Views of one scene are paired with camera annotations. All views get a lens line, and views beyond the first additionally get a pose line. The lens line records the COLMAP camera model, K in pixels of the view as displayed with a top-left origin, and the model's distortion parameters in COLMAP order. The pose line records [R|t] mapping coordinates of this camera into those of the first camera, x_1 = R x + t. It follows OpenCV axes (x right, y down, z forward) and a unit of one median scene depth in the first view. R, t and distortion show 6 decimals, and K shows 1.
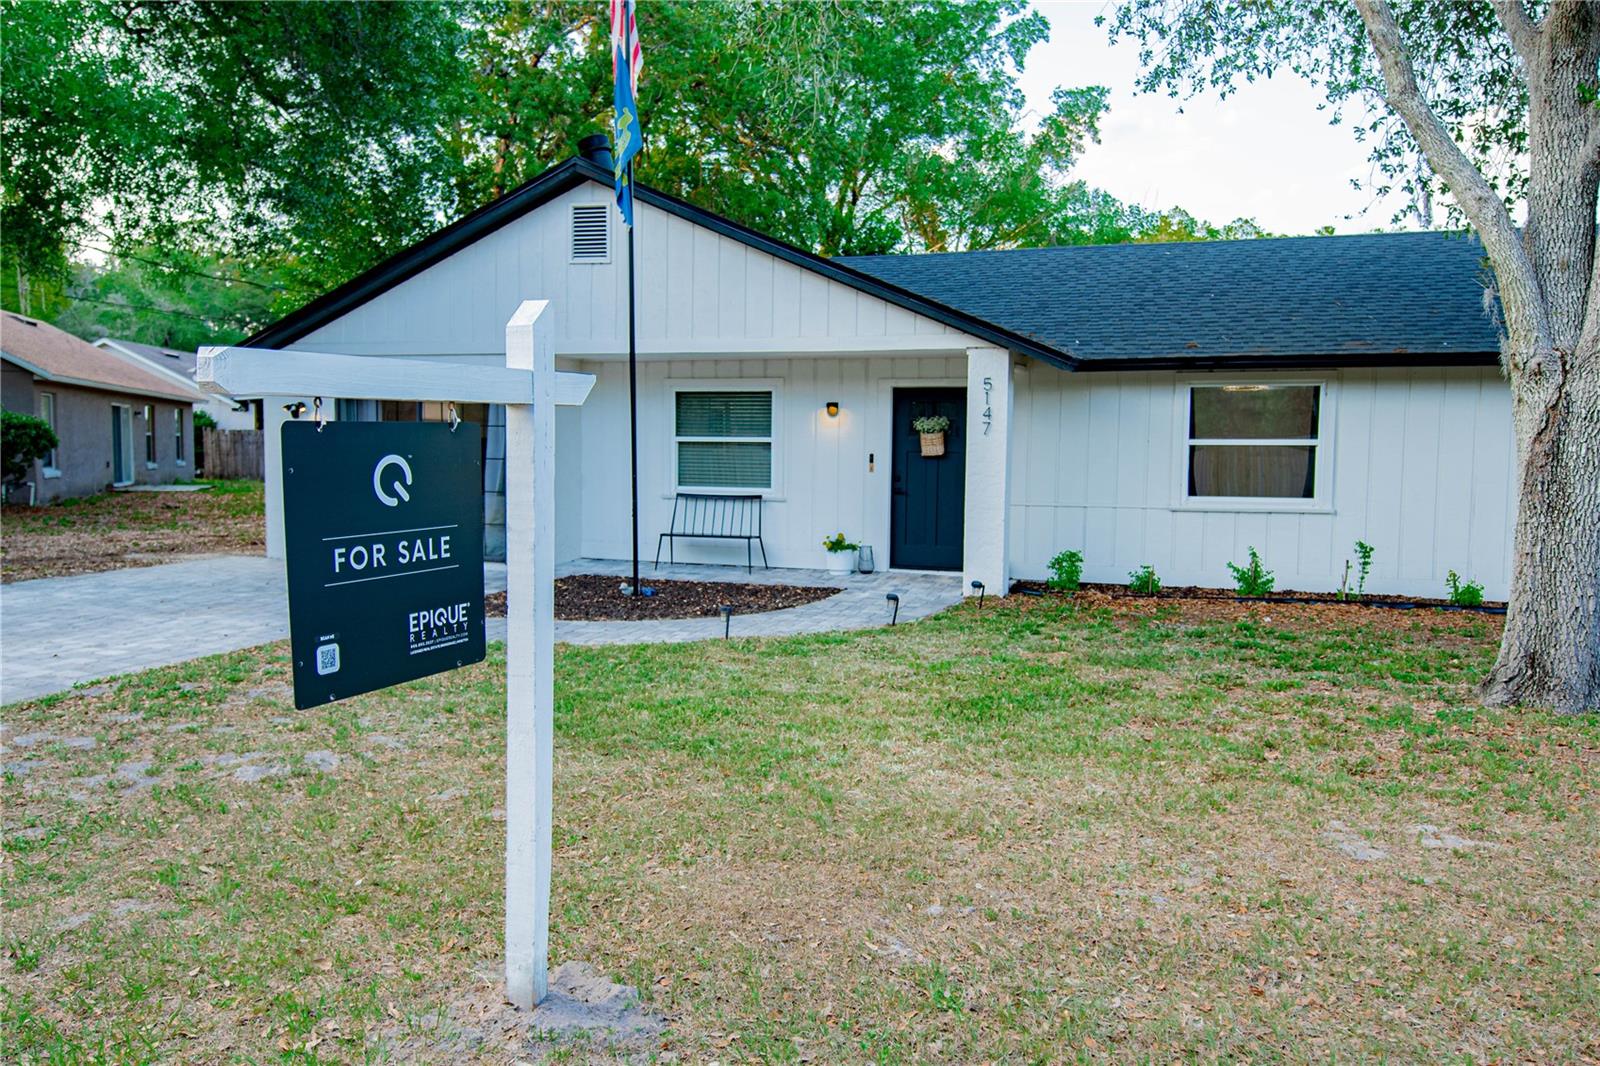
lens RADIAL K [[1155.7, 0, 800.0], [0, 1155.7, 533.0], [0, 0, 1]] dist [-0.008686, -0.000358]
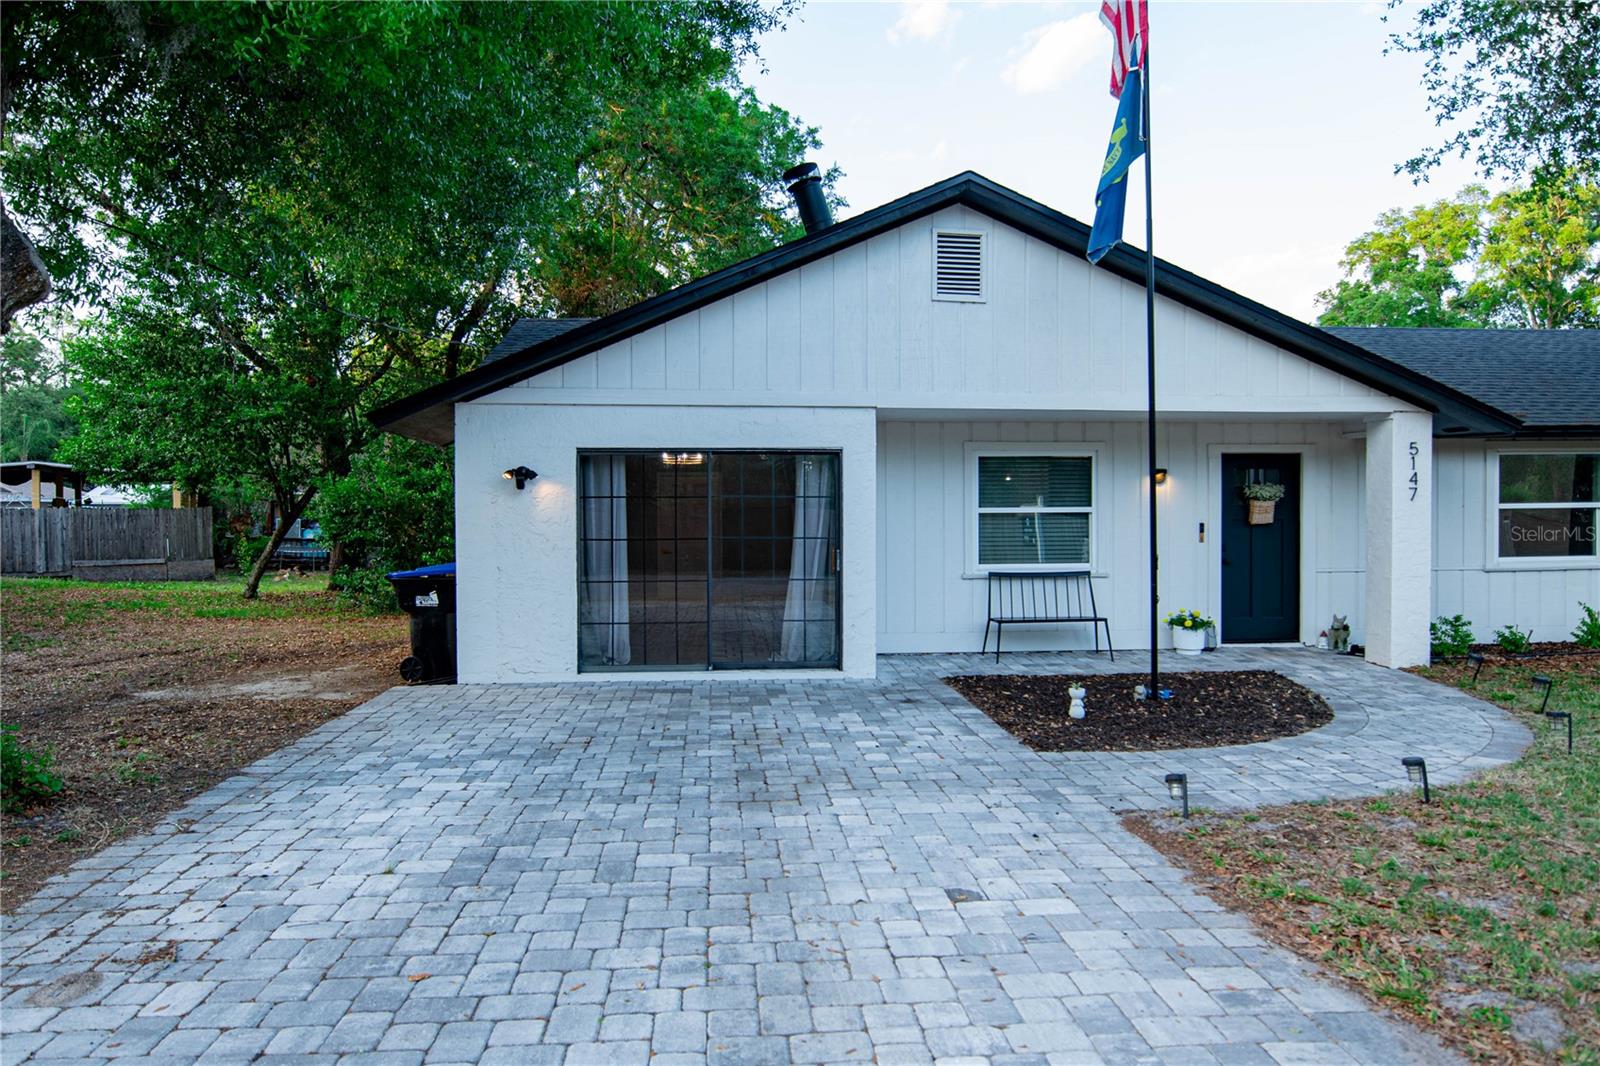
lens RADIAL K [[1063.4, 0, 800.0], [0, 1063.4, 533.0], [0, 0, 1]] dist [0.007005, 0.001780]
pose [[0.908336, -0.022198, 0.417653, -0.604496], [0.047974, 0.997529, -0.051319, -0.032111], [-0.415482, 0.066652, 0.907156, 0.353710]]
